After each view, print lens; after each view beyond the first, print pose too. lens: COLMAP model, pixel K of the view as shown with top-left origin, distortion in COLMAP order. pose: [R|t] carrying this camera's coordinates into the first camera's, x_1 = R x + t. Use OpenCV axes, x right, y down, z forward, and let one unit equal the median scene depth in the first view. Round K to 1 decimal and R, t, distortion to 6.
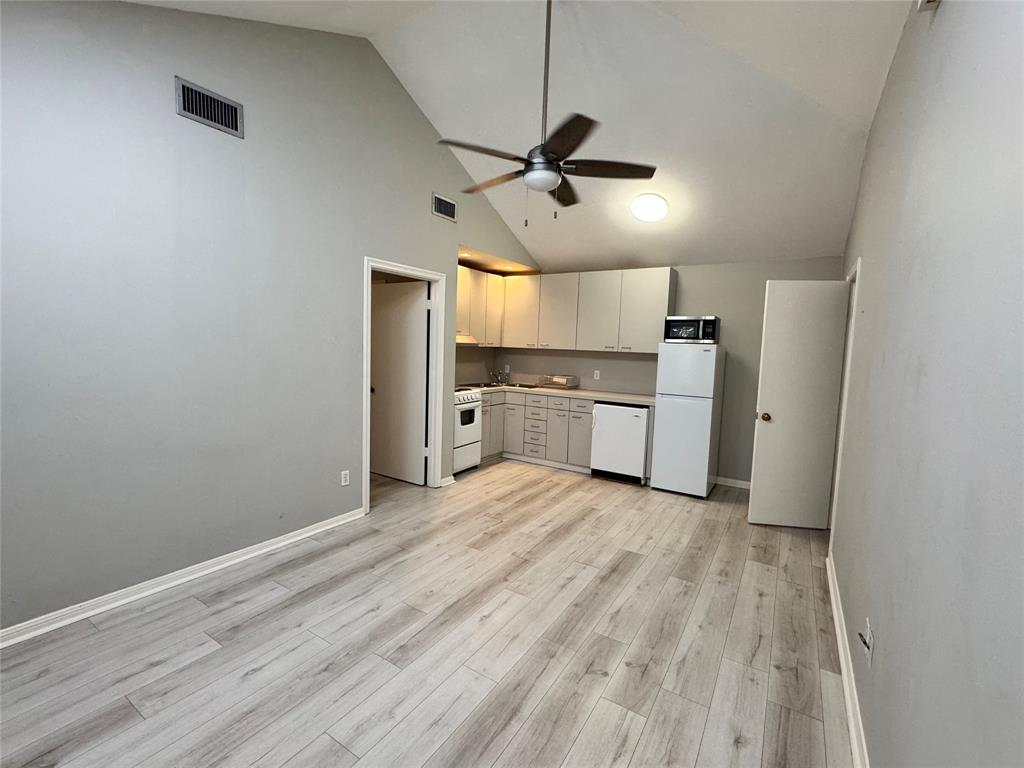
lens RADIAL K [[448.4, 0, 512.4], [0, 448.4, 383.9], [0, 0, 1]] dist [-0.001424, -0.000221]
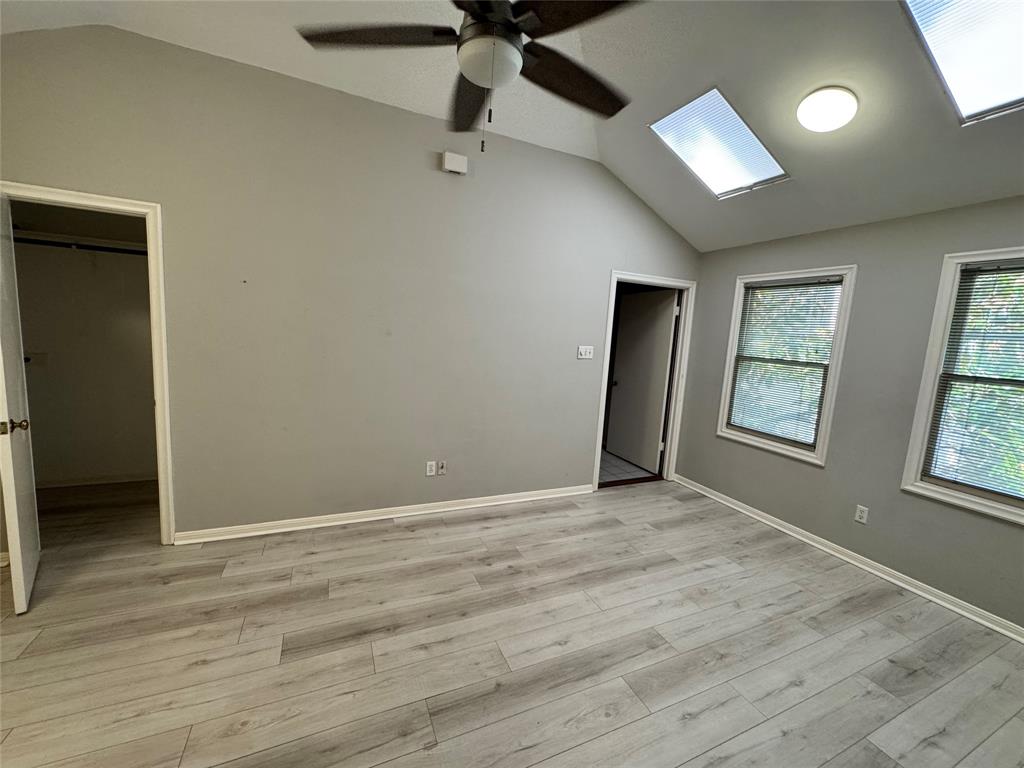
lens RADIAL K [[409.8, 0, 512.8], [0, 409.8, 383.4], [0, 0, 1]] dist [0.001213, 0.000105]
pose [[-0.832771, -0.157814, 0.530647, -0.353646], [-0.047800, 0.975427, 0.215076, -0.188686], [-0.551549, 0.153744, -0.819851, 1.715407]]
